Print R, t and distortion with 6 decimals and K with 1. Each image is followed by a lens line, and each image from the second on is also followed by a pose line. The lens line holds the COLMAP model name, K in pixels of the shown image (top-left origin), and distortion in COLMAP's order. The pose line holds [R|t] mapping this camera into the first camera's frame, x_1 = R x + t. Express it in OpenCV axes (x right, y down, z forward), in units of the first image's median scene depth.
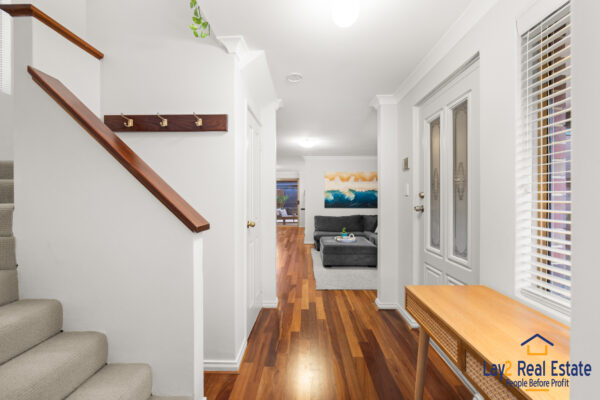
lens RADIAL K [[245.8, 0, 300.0], [0, 245.8, 200.0], [0, 0, 1]] dist [-0.001033, 0.000070]
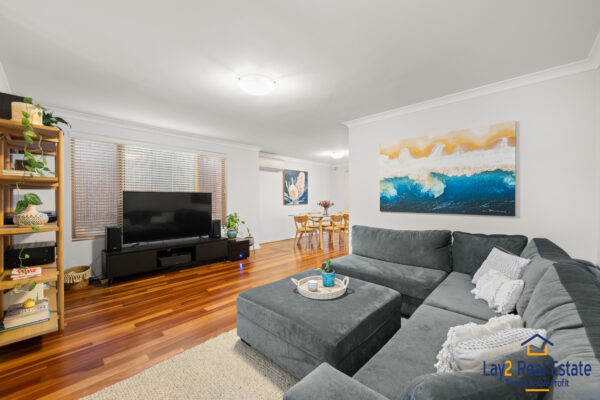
lens RADIAL K [[238.6, 0, 299.0], [0, 238.6, 196.1], [0, 0, 1]] dist [-0.003719, 0.000329]
pose [[0.738909, -0.009987, -0.673731, 0.317628], [-0.003740, 0.999814, -0.018922, 0.009523], [0.673795, 0.016502, 0.738734, 0.504322]]
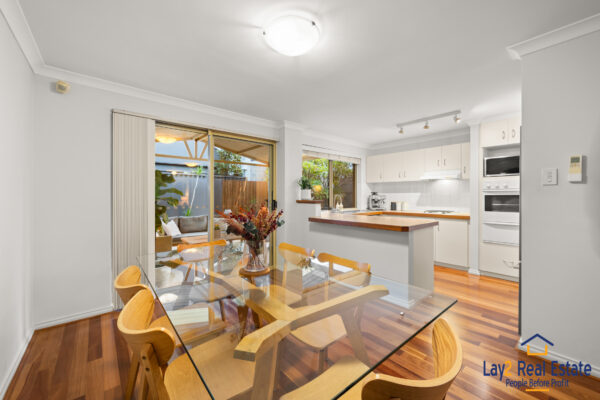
lens RADIAL K [[238.6, 0, 299.0], [0, 238.6, 196.1], [0, 0, 1]] dist [-0.003719, 0.000329]
pose [[0.747337, -0.000857, 0.664445, -0.351262], [0.006956, 0.999954, -0.006535, -0.001459], [-0.664409, 0.009506, 0.747309, 1.089771]]
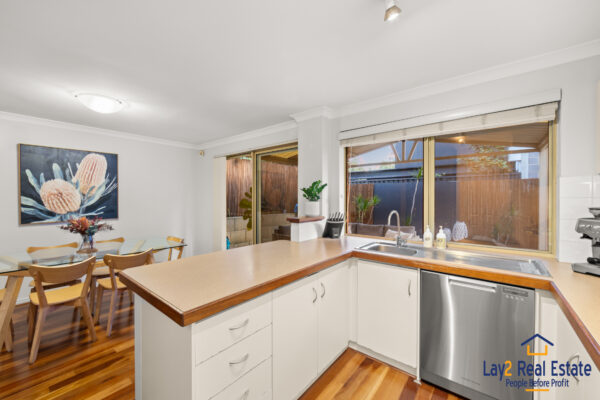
lens RADIAL K [[238.6, 0, 299.0], [0, 238.6, 196.1], [0, 0, 1]] dist [-0.003719, 0.000329]
pose [[0.788773, -0.002477, -0.614680, 0.273150], [-0.006903, 0.999893, -0.012887, -0.023882], [0.614646, 0.014408, 0.788672, 1.180036]]
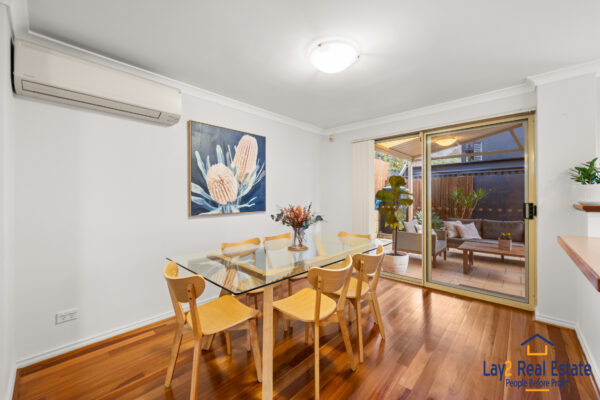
lens RADIAL K [[238.6, 0, 299.0], [0, 238.6, 196.1], [0, 0, 1]] dist [-0.003719, 0.000329]
pose [[0.746101, -0.003124, -0.665825, -0.032606], [-0.005005, 0.999934, -0.010300, -0.001492], [0.665813, 0.011017, 0.746037, 1.042898]]
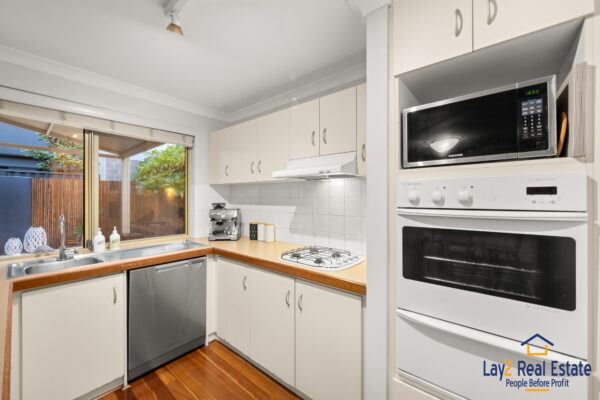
lens RADIAL K [[238.6, 0, 299.0], [0, 238.6, 196.1], [0, 0, 1]] dist [-0.003719, 0.000329]
pose [[0.624707, 0.005920, 0.780837, 0.133986], [0.007691, 0.999876, -0.013733, -0.023497], [-0.780822, 0.014584, 0.624584, 1.163749]]
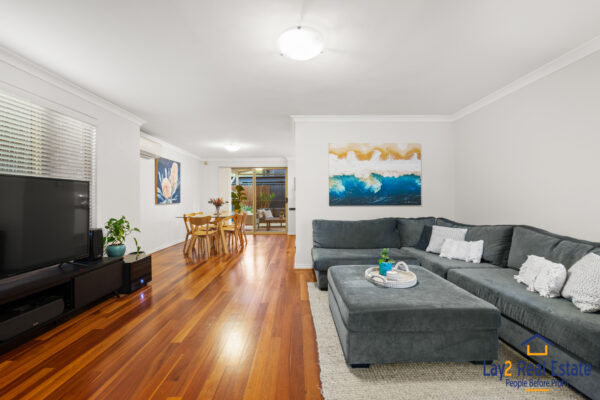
lens RADIAL K [[238.6, 0, 299.0], [0, 238.6, 196.1], [0, 0, 1]] dist [-0.003719, 0.000329]
pose [[0.999400, -0.004747, 0.034300, 0.009669], [0.005541, 0.999718, -0.023093, 0.022328], [-0.034181, 0.023269, 0.999145, 0.446405]]
